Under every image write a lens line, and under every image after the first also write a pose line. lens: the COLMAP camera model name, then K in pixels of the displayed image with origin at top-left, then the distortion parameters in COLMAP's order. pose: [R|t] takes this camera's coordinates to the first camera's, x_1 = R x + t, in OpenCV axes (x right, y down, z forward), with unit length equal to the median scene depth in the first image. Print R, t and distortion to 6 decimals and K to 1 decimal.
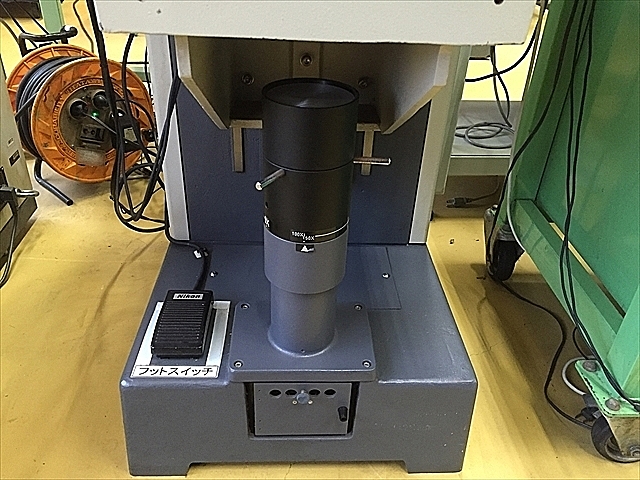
lens RADIAL K [[547.1, 0, 320.0], [0, 547.1, 240.0], [0, 0, 1]] dist [0.084065, -0.117230]
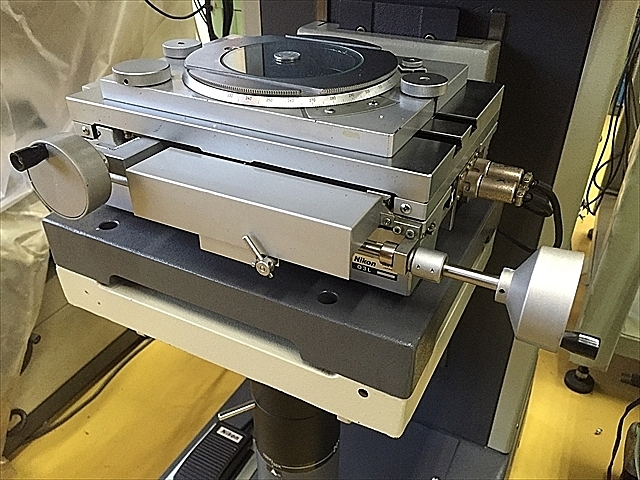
lens RADIAL K [[547.1, 0, 320.0], [0, 547.1, 240.0], [0, 0, 1]] dist [0.084065, -0.117230]
pose [[0.861269, 0.235034, -0.450527, 0.266790], [-0.240439, 0.969566, 0.046165, -0.306307], [0.447666, 0.068564, 0.891568, 0.065738]]
